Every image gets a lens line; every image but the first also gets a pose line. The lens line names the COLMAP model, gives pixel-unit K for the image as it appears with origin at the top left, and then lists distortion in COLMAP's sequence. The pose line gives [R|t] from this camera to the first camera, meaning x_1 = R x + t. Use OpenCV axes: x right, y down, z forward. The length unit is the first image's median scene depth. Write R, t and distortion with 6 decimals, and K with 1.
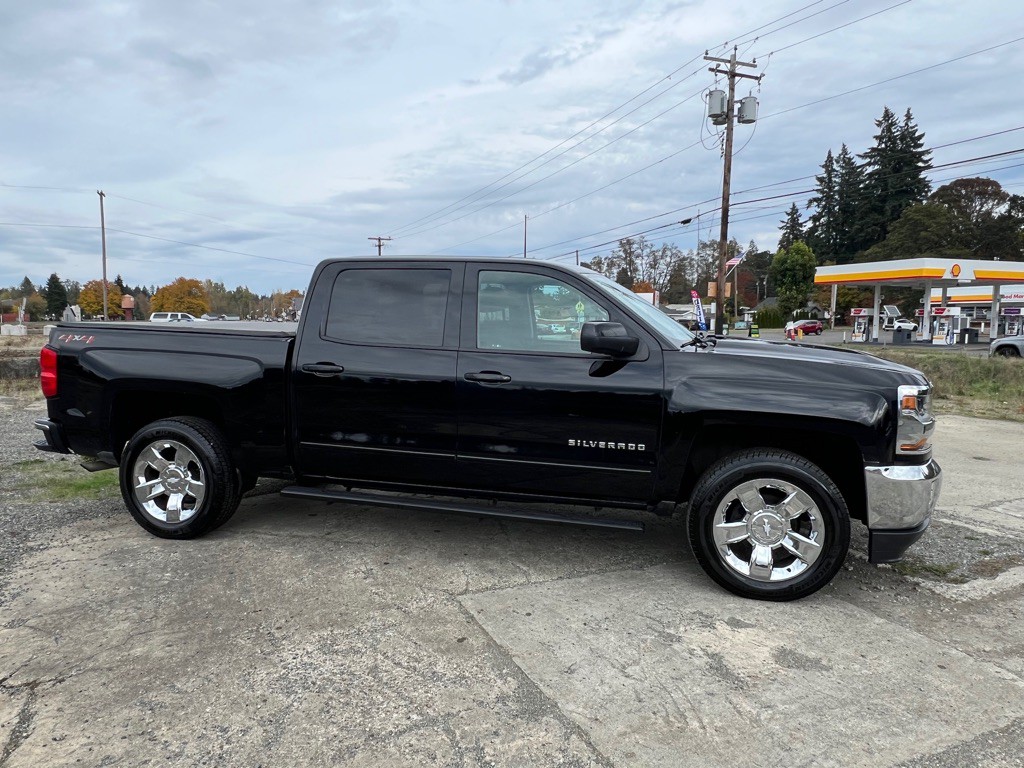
lens RADIAL K [[692.5, 0, 505.4], [0, 692.5, 374.9], [0, 0, 1]] dist [-0.001528, -0.000448]
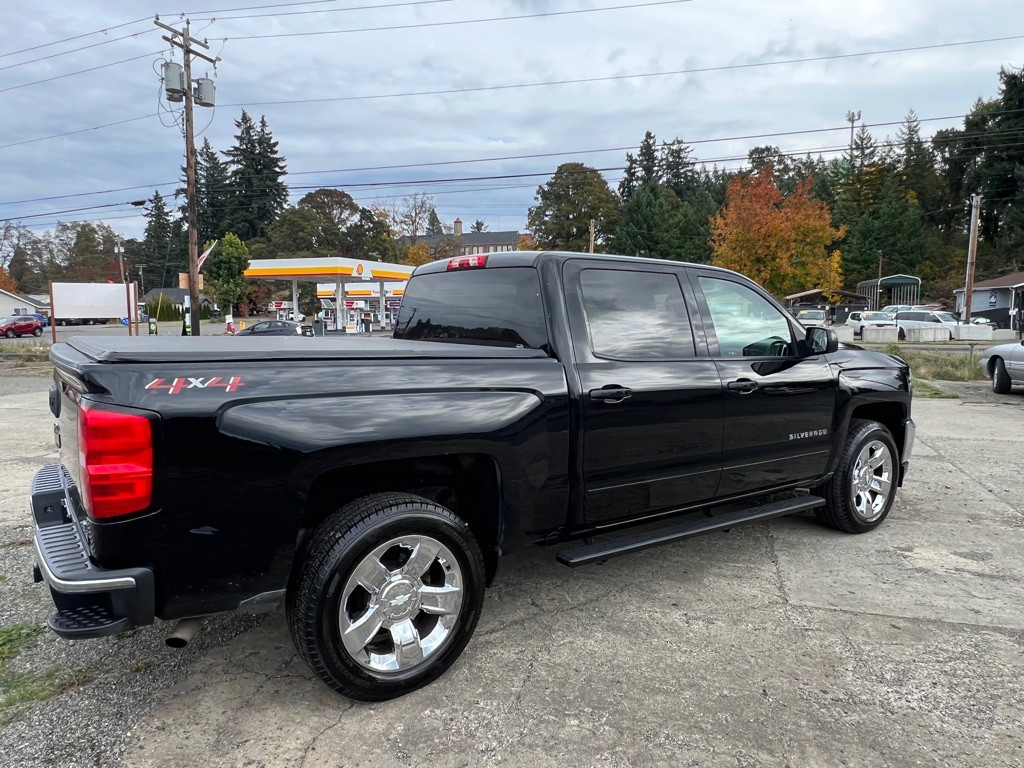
lens RADIAL K [[692.5, 0, 506.6], [0, 692.5, 375.0], [0, 0, 1]] dist [-0.001528, -0.000448]
pose [[0.648105, -0.076649, 0.757684, -0.865462], [0.067292, 0.996794, 0.043277, -0.066784], [-0.758572, 0.022938, 0.651185, 0.521257]]
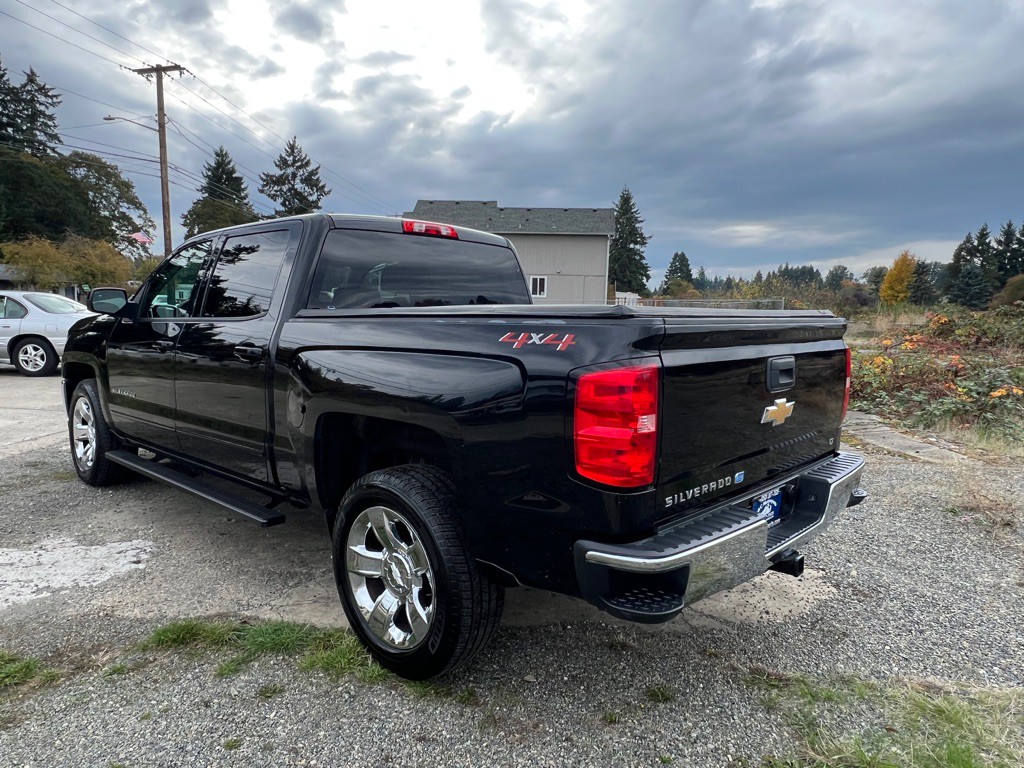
lens RADIAL K [[685.4, 0, 513.4], [0, 685.4, 362.7], [0, 0, 1]] dist [0.004660, -0.009145]
pose [[-0.875689, -0.065165, 0.478458, -0.734292], [0.014591, 0.986829, 0.161109, -0.146756], [-0.482655, 0.148062, -0.863204, 1.827570]]
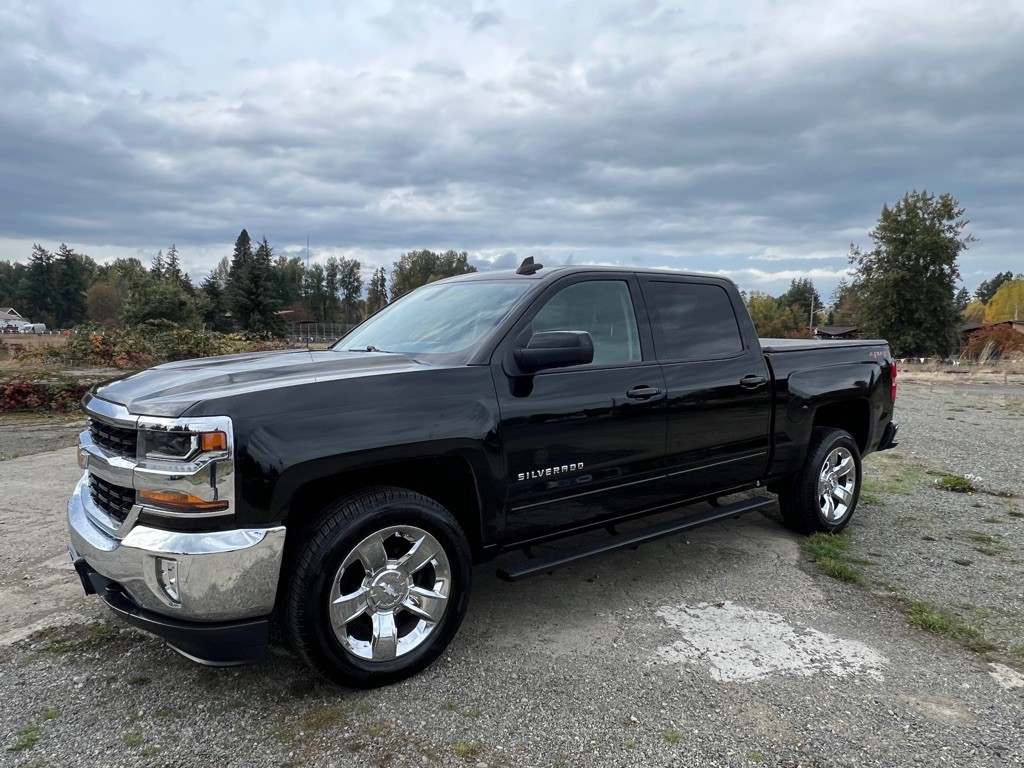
lens RADIAL K [[685.4, 0, 509.8], [0, 685.4, 413.4], [0, 0, 1]] dist [0.004660, -0.009145]
pose [[-0.614174, 0.079548, -0.785151, 0.804279], [-0.078067, 0.983903, 0.160751, -0.123719], [0.785300, 0.160023, -0.598078, 1.630581]]
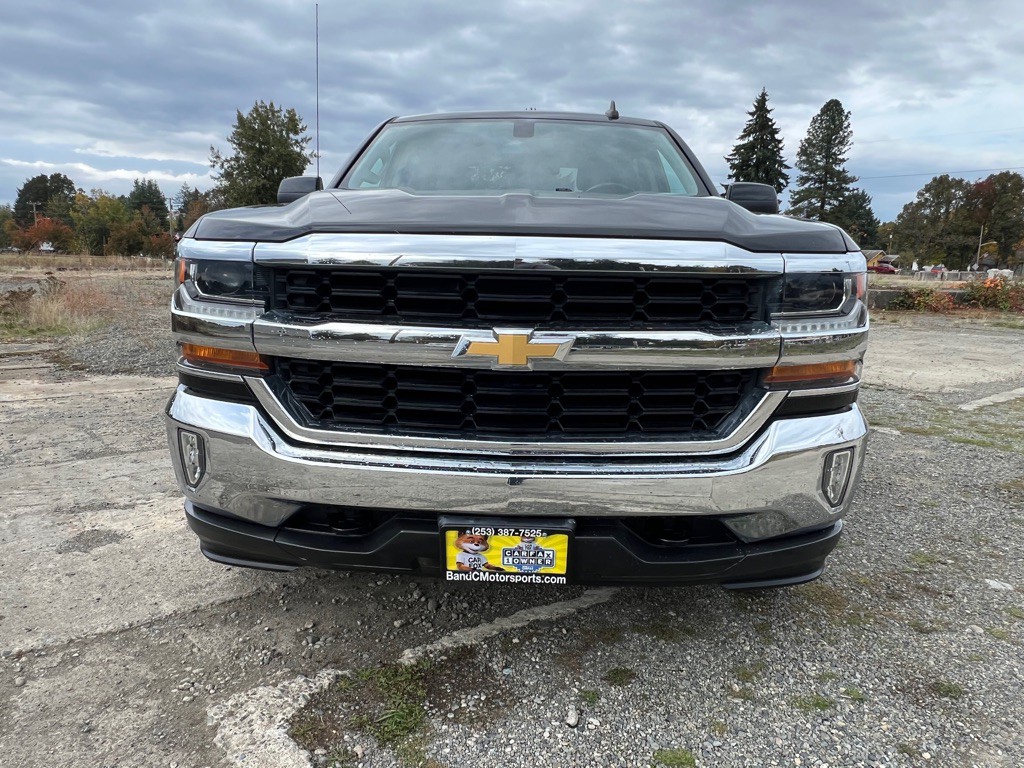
lens RADIAL K [[685.4, 0, 501.6], [0, 685.4, 406.7], [0, 0, 1]] dist [0.004660, -0.009145]
pose [[0.206204, 0.214399, -0.954732, 0.883604], [-0.105044, 0.974913, 0.196243, 0.011294], [0.972854, 0.059823, 0.223552, 0.864226]]
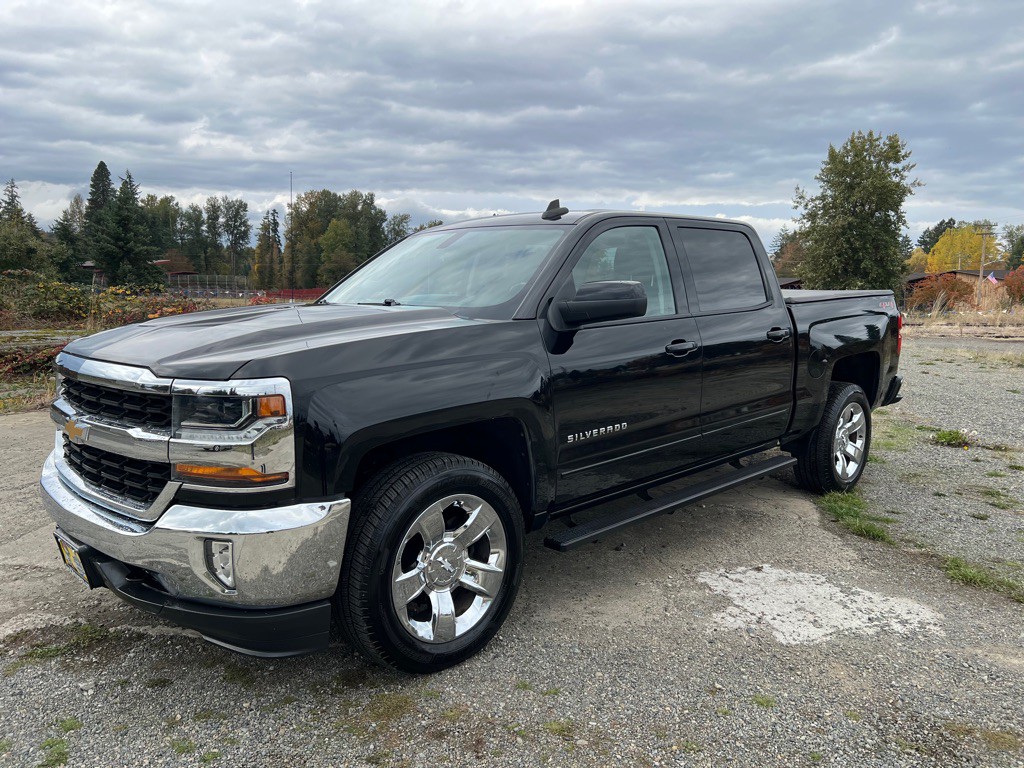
lens RADIAL K [[763.6, 0, 515.9], [0, 763.6, 394.8], [0, 0, 1]] dist [0.048418, -0.050439]
pose [[-0.517133, 0.110161, -0.848786, 0.890033], [-0.079455, 0.981222, 0.175758, -0.113238], [0.852209, 0.158331, -0.498669, 1.544624]]
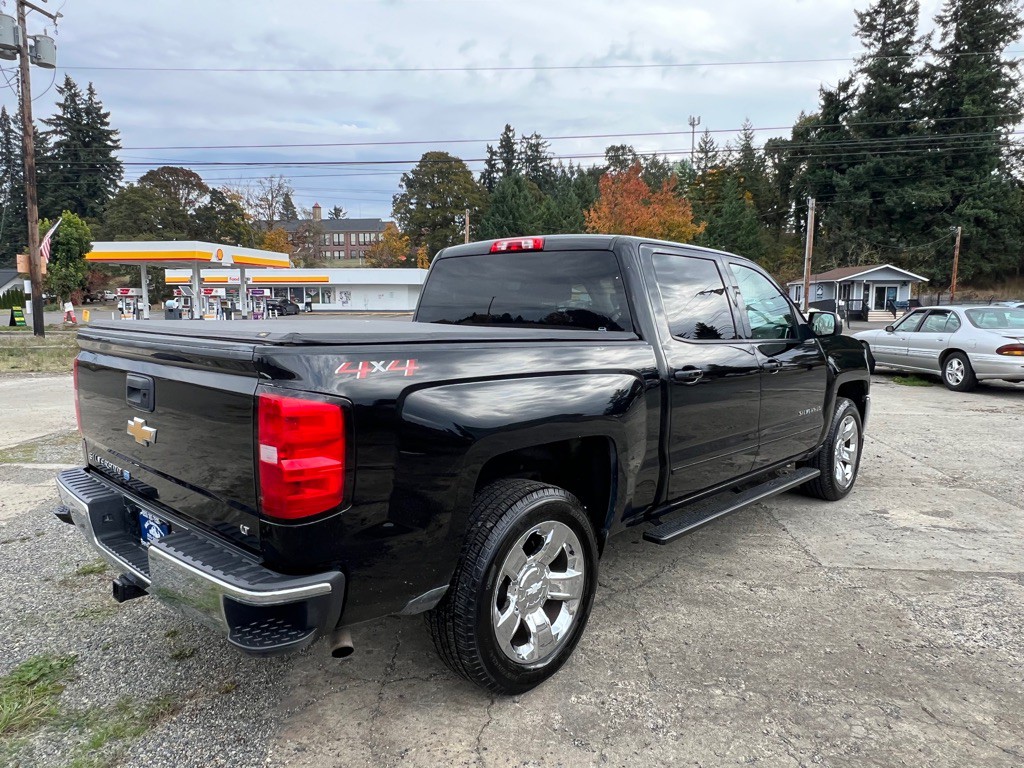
lens RADIAL K [[692.5, 0, 511.7], [0, 692.5, 370.6], [0, 0, 1]] dist [-0.001528, -0.000448]
pose [[0.477525, -0.092032, 0.873785, -0.991806], [0.070890, 0.995292, 0.066088, -0.075984], [-0.875753, 0.030384, 0.481802, 0.719692]]
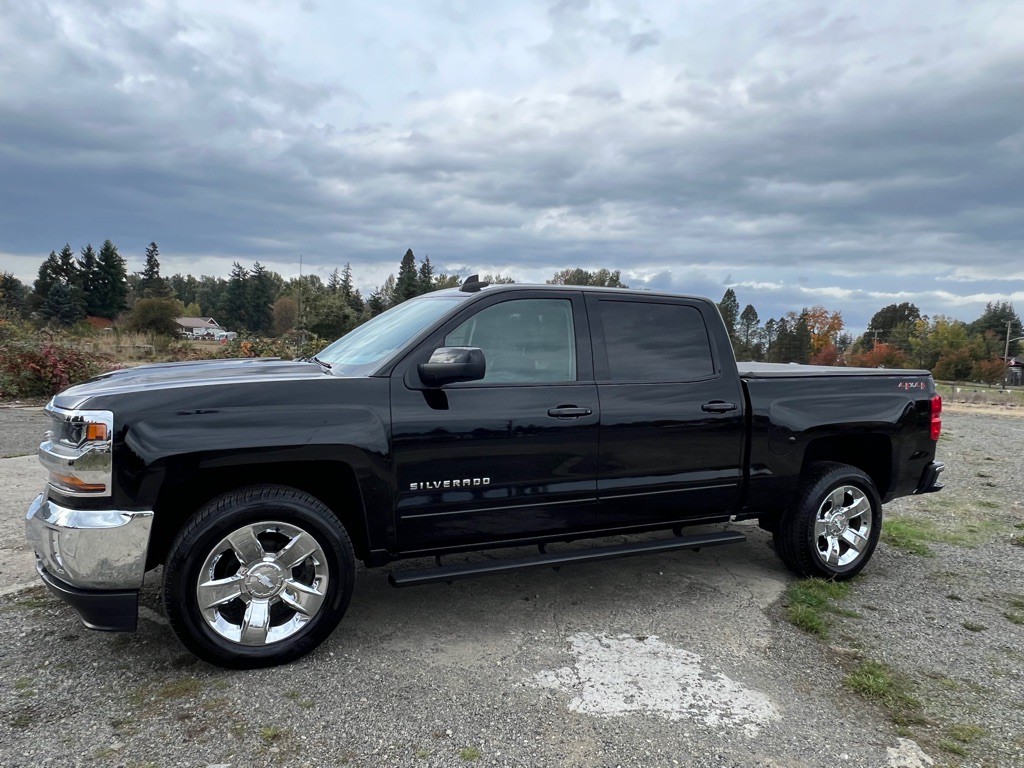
lens RADIAL K [[685.4, 0, 503.4], [0, 685.4, 410.5], [0, 0, 1]] dist [0.004660, -0.009145]
pose [[-0.774873, 0.021241, -0.631760, 0.638409], [-0.095818, 0.983939, 0.150606, -0.145227], [0.624813, 0.177234, -0.760393, 1.823695]]
